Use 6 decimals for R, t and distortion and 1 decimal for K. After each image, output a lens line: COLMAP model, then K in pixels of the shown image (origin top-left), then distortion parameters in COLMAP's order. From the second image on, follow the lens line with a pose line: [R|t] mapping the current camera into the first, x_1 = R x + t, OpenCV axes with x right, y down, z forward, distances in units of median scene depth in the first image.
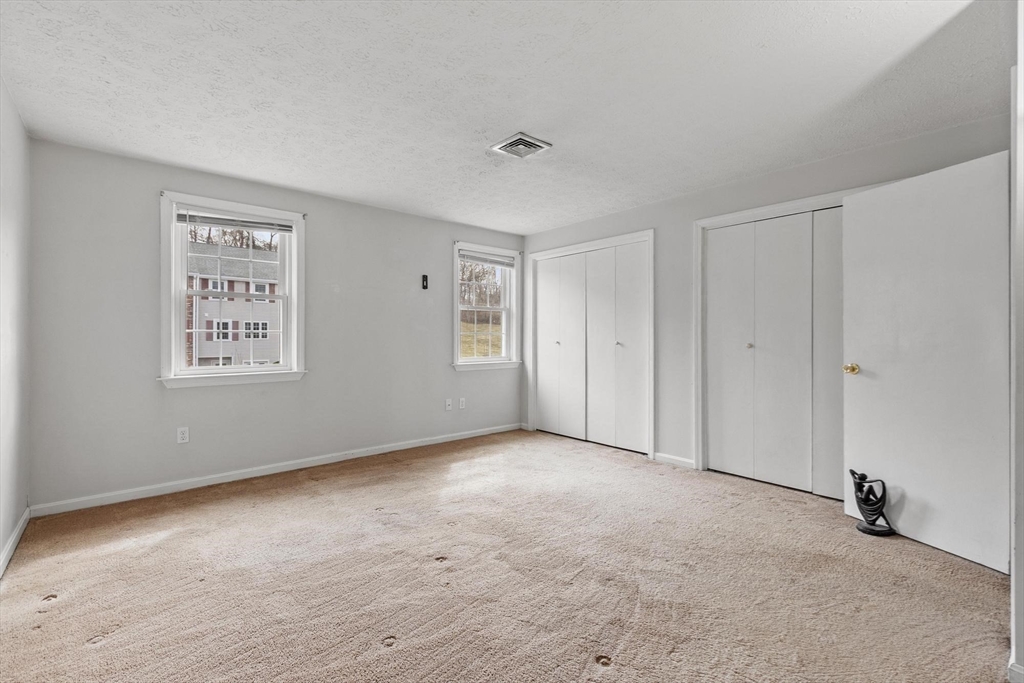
lens RADIAL K [[451.4, 0, 481.0], [0, 451.4, 346.4], [0, 0, 1]] dist [0.000748, 0.000038]
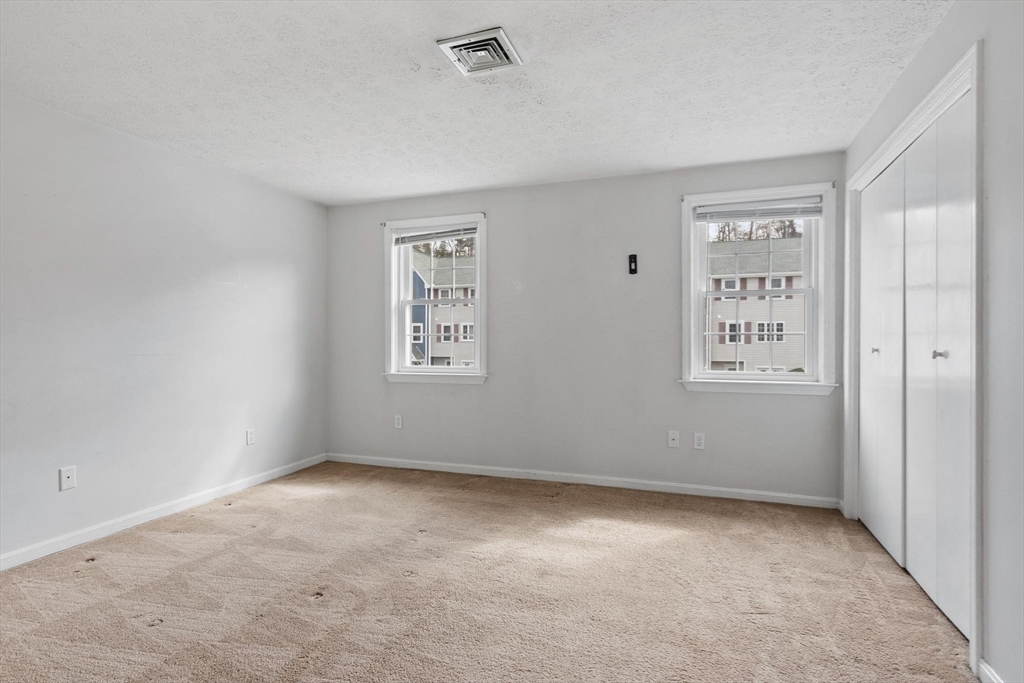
lens RADIAL K [[508.5, 0, 512.0], [0, 508.5, 341.5], [0, 0, 1]] dist [0.002563, -0.000467]
pose [[0.513235, 0.002746, -0.858243, 0.145580], [-0.017769, 0.999815, -0.007427, -0.002423], [0.858064, 0.019062, 0.513189, 0.124987]]
